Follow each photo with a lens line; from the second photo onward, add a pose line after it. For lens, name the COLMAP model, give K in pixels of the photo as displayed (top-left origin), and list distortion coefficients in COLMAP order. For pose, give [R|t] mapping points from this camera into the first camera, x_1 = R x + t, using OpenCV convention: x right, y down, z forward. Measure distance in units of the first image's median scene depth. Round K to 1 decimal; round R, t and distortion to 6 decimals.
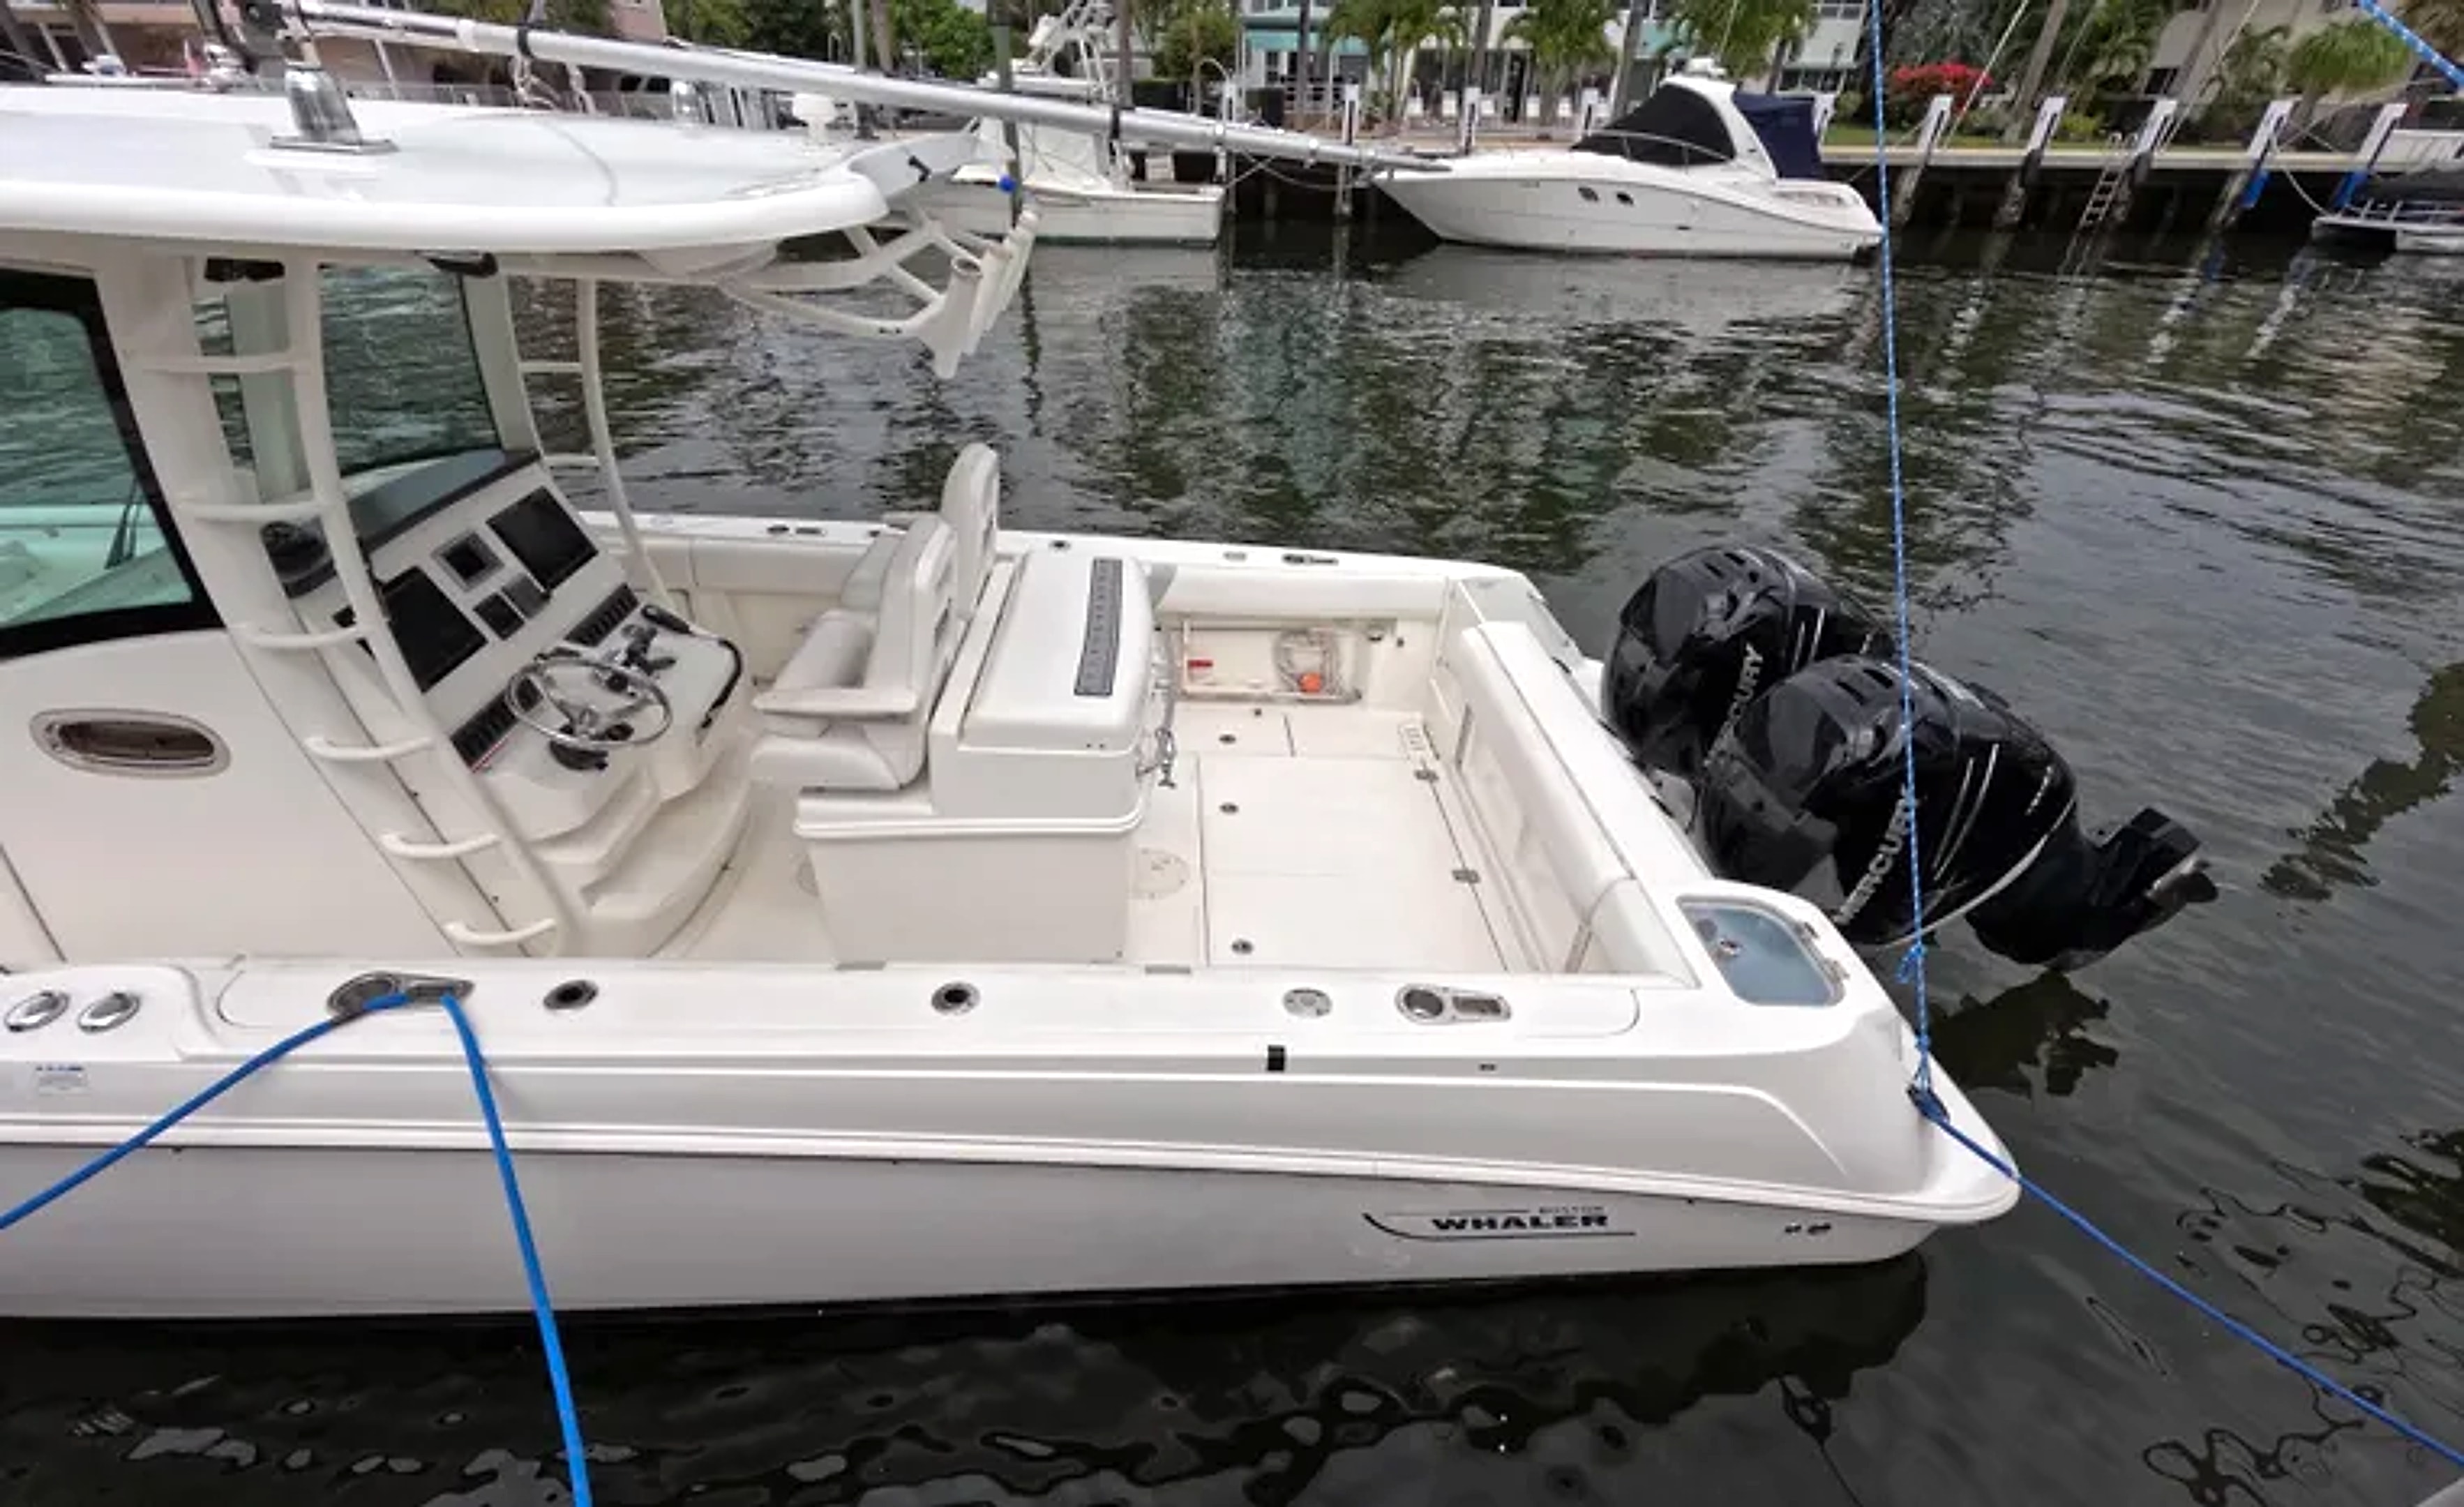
lens RADIAL K [[997.1, 0, 1228.7], [0, 997.1, 761.9], [0, 0, 1]] dist [0.001782, -0.000268]
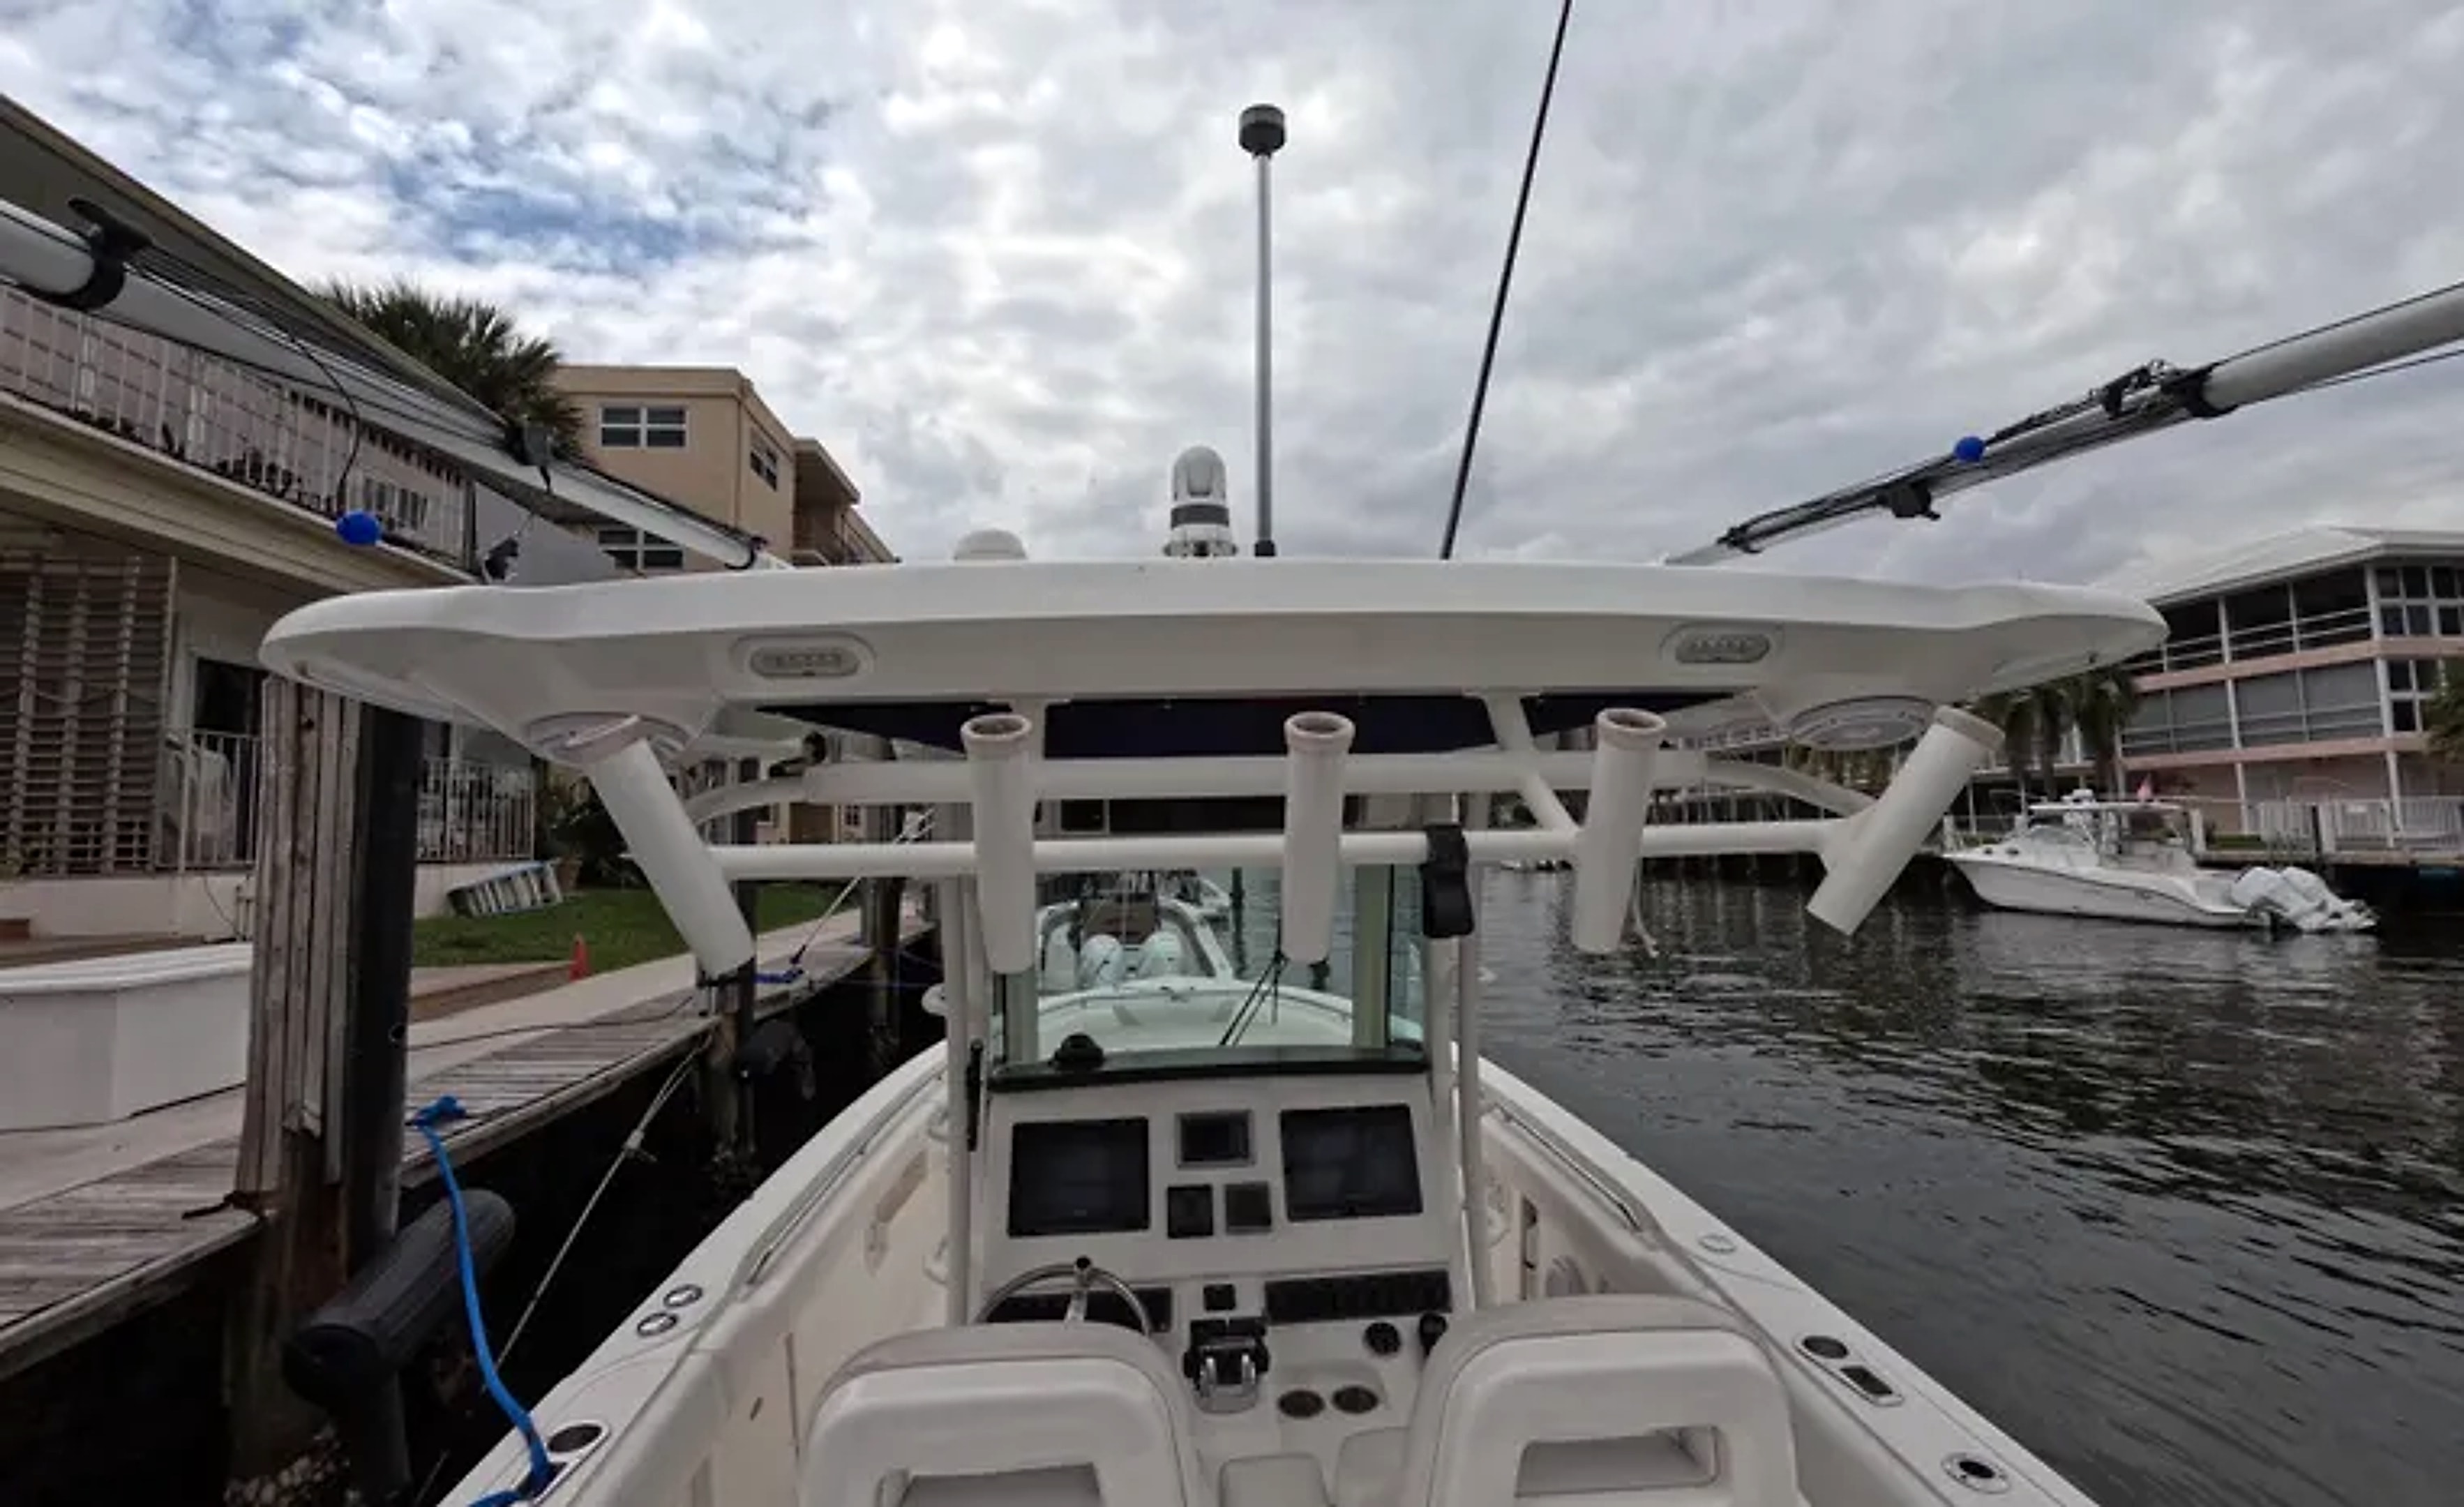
lens RADIAL K [[997.1, 0, 1232.1], [0, 997.1, 755.2], [0, 0, 1]] dist [0.001782, -0.000268]
pose [[0.062883, -0.095723, -0.993420, 0.019619], [-0.535171, 0.836945, -0.114521, -0.055798], [0.842400, 0.538851, 0.001401, 0.118453]]
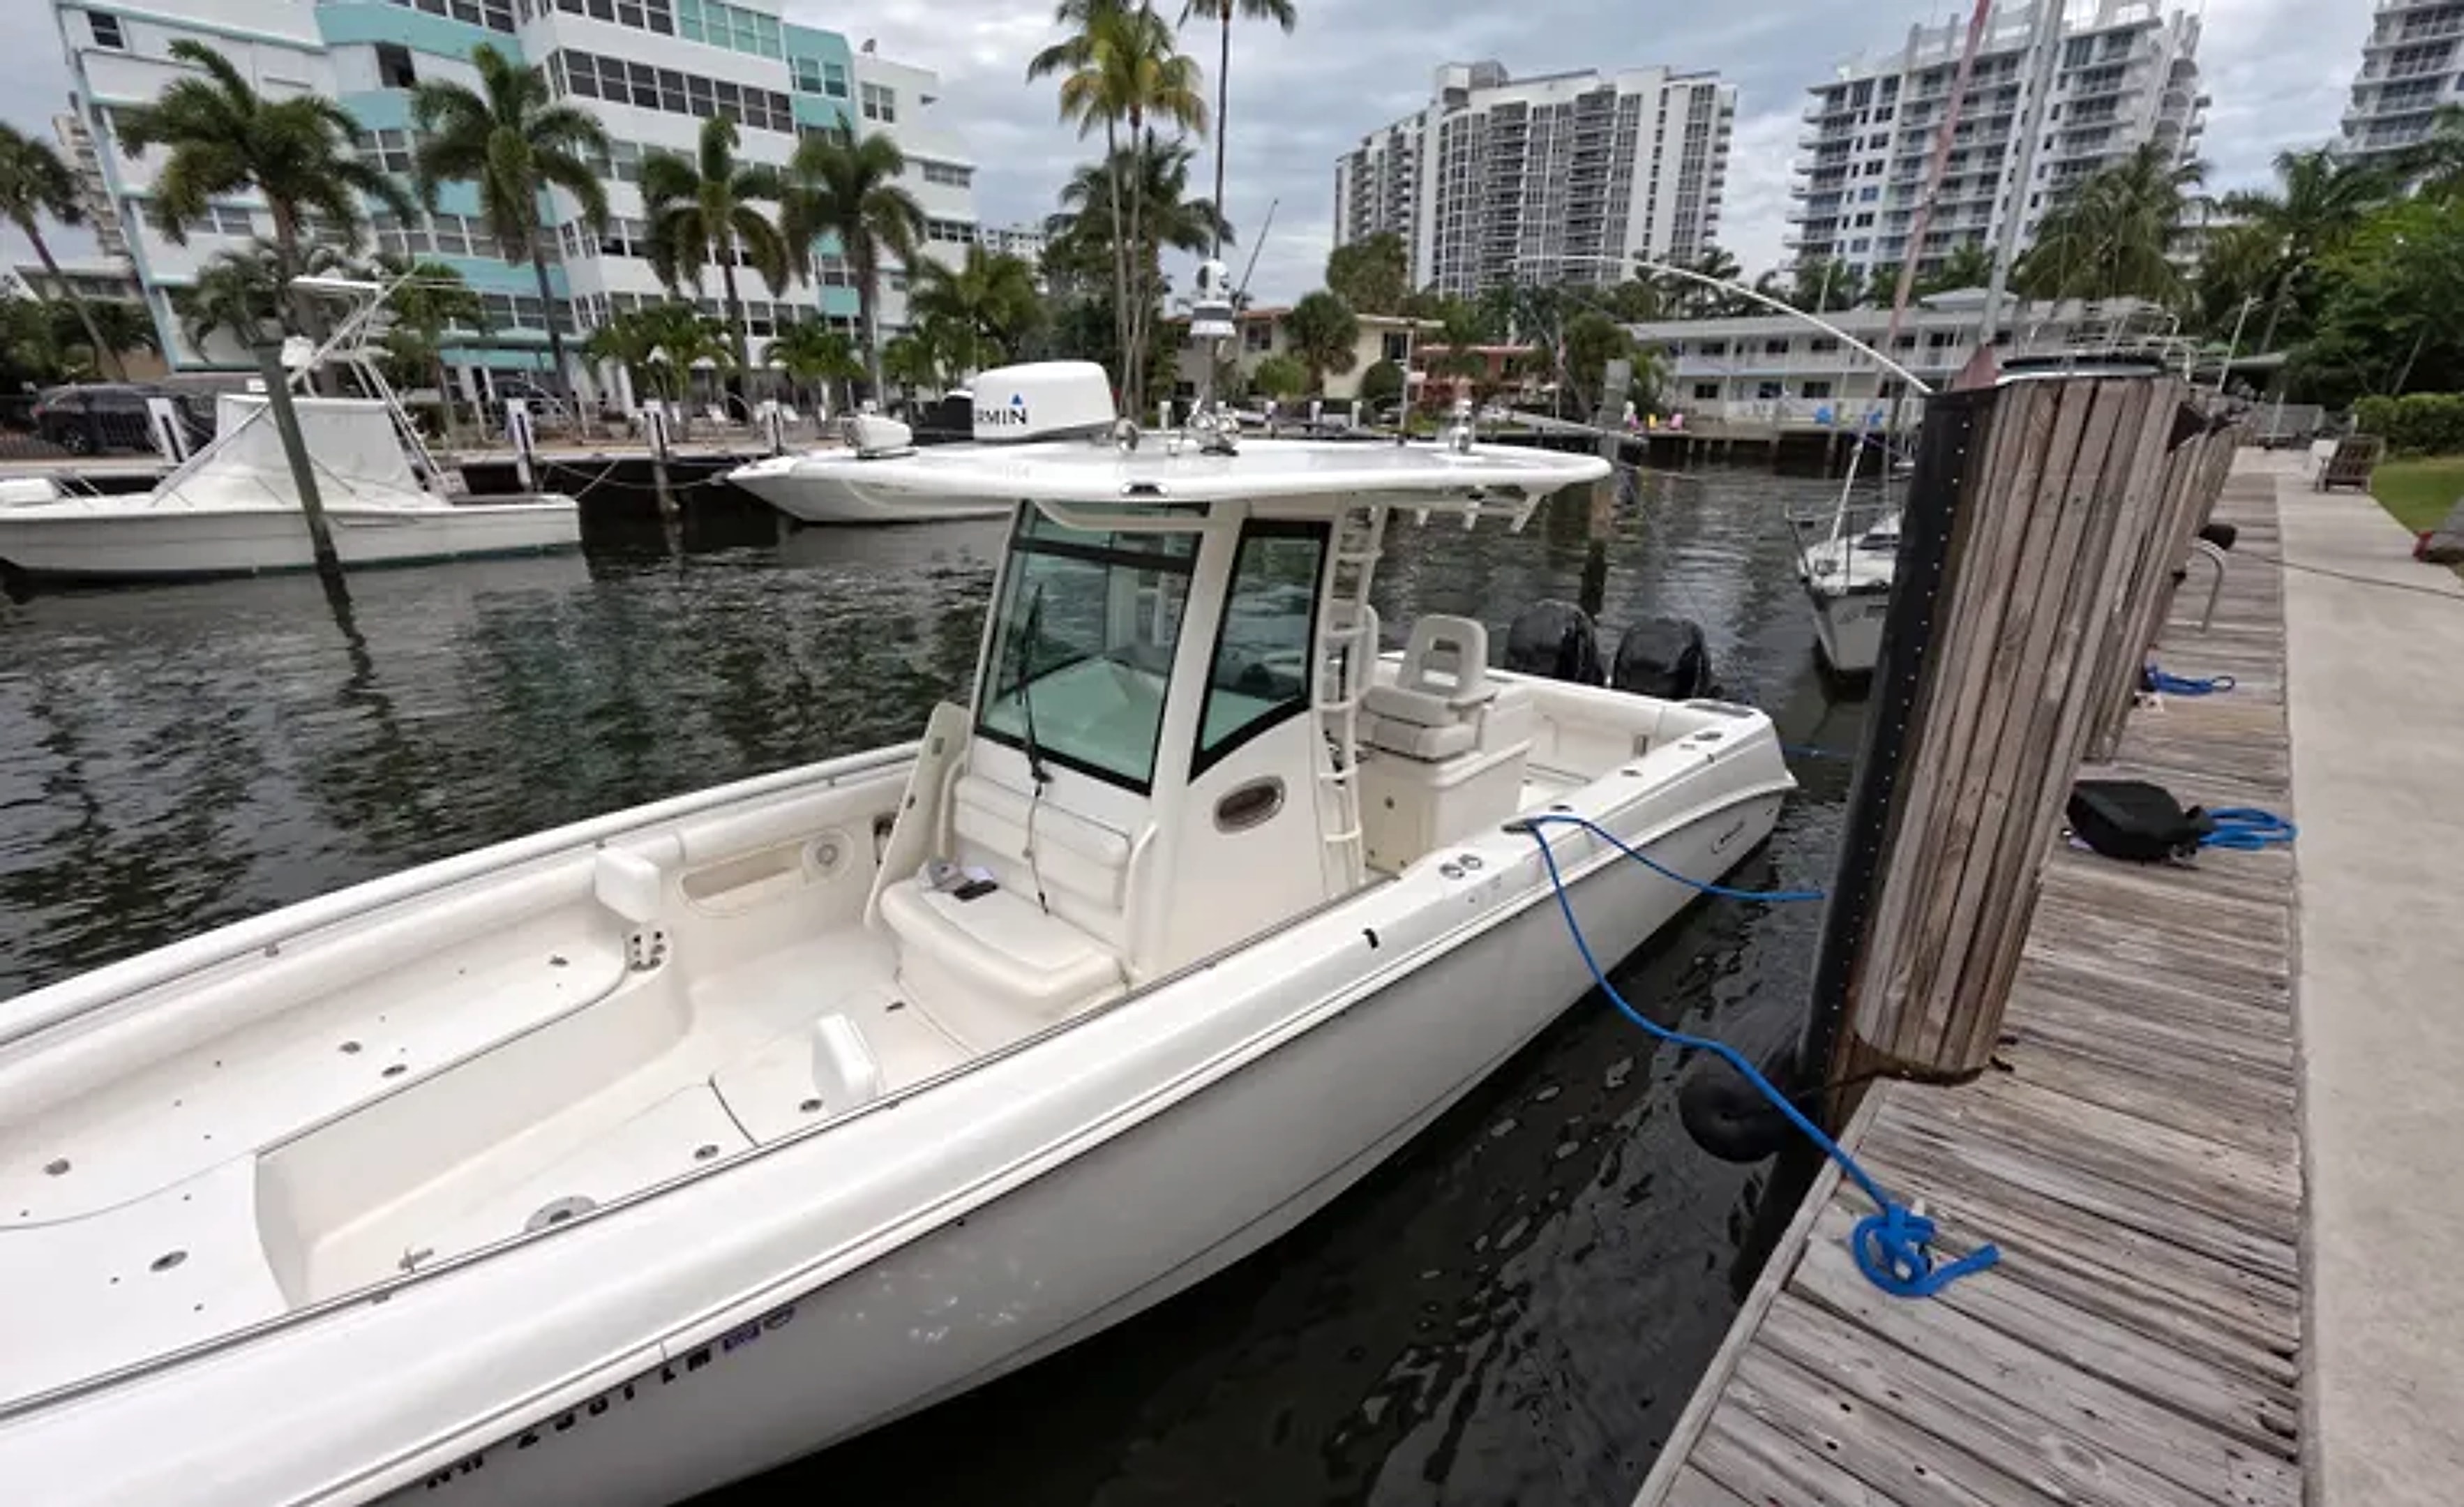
lens RADIAL K [[997.1, 0, 1223.7], [0, 997.1, 767.6], [0, 0, 1]] dist [0.001782, -0.000268]
pose [[0.727543, -0.250599, 0.638656, -0.256425], [0.392462, 0.915565, -0.087830, 0.005934], [-0.562721, 0.314548, 0.764464, -0.024687]]
